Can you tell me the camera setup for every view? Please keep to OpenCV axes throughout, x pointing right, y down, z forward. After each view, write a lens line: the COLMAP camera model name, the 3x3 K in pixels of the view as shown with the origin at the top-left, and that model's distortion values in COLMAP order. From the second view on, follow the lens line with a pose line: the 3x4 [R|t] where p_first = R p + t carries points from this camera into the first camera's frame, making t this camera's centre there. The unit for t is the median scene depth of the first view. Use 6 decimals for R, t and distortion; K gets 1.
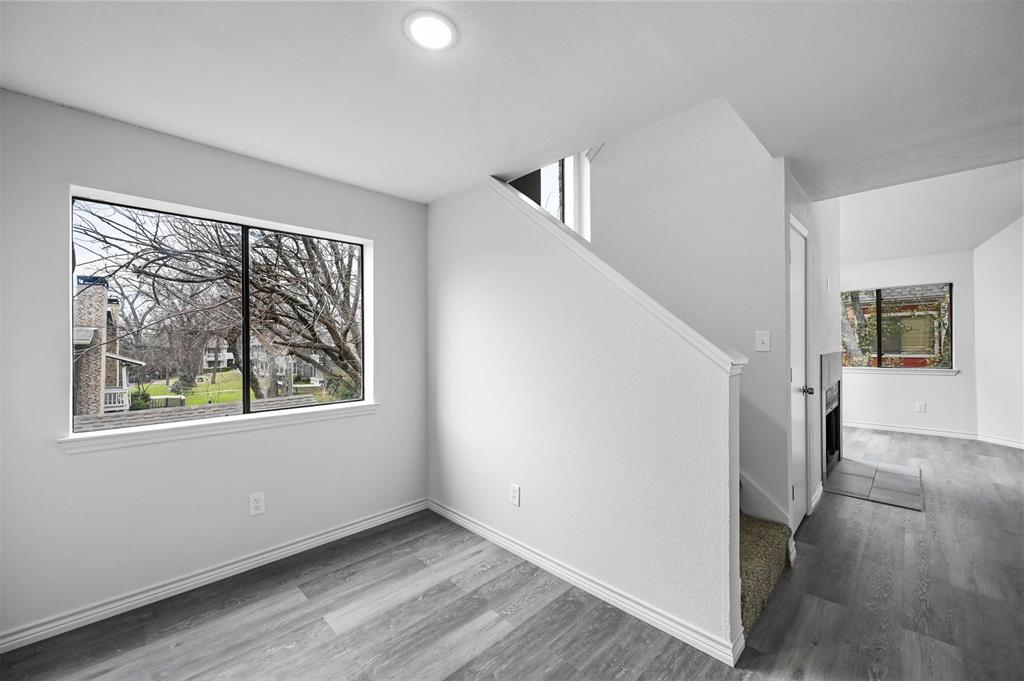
lens RADIAL K [[400.8, 0, 512.0], [0, 400.8, 340.5], [0, 0, 1]] dist [-0.001352, -0.000179]
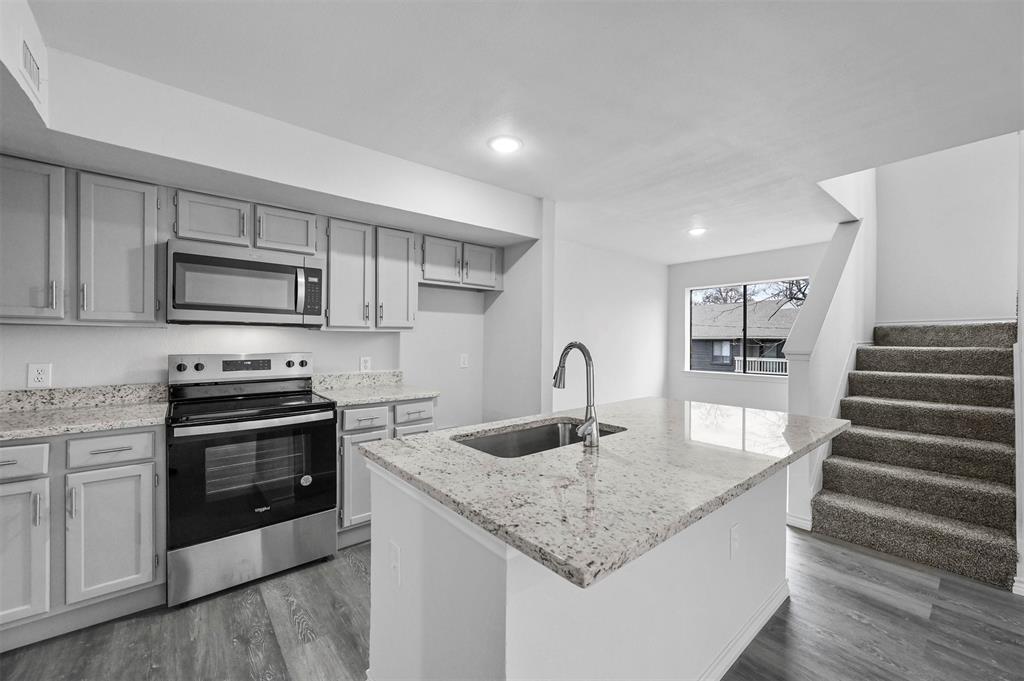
lens RADIAL K [[403.1, 0, 515.4], [0, 403.1, 343.9], [0, 0, 1]] dist [-0.001360, 0.000188]
pose [[-0.086175, 0.012761, -0.996198, 0.776772], [0.003163, 0.999916, 0.012535, -0.002558], [0.996275, -0.002071, -0.086209, -0.012968]]
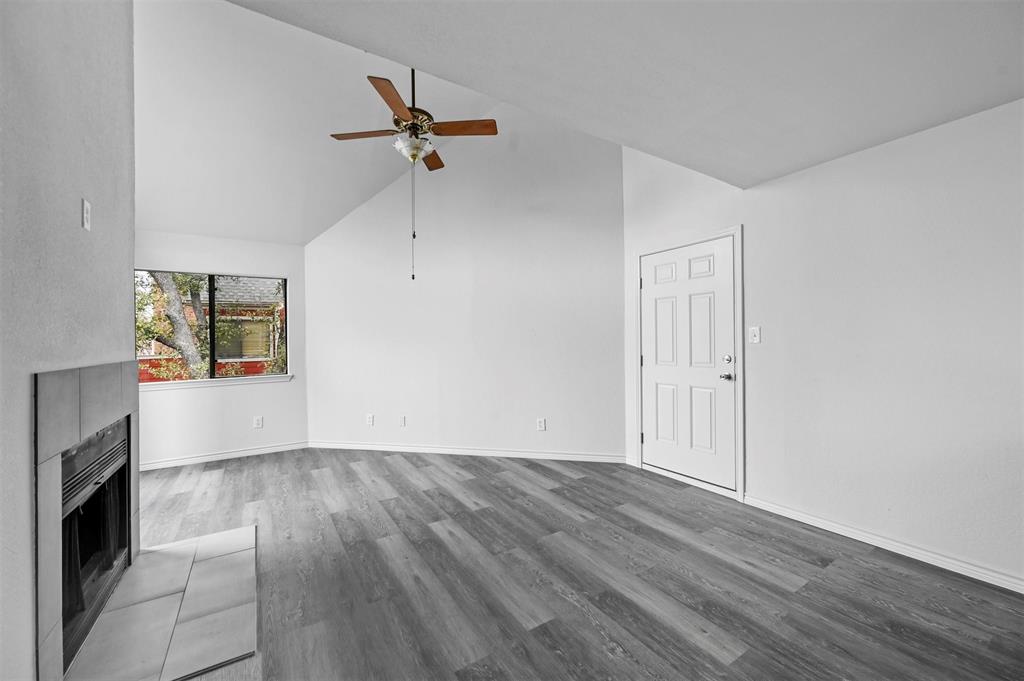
lens RADIAL K [[402.4, 0, 514.3], [0, 402.4, 340.3], [0, 0, 1]] dist [-0.000467, 0.000375]
pose [[0.209677, 0.008768, 0.977731, 0.335872], [0.005089, 0.999936, -0.010059, 0.007362], [-0.977757, 0.007084, 0.209620, 0.323612]]
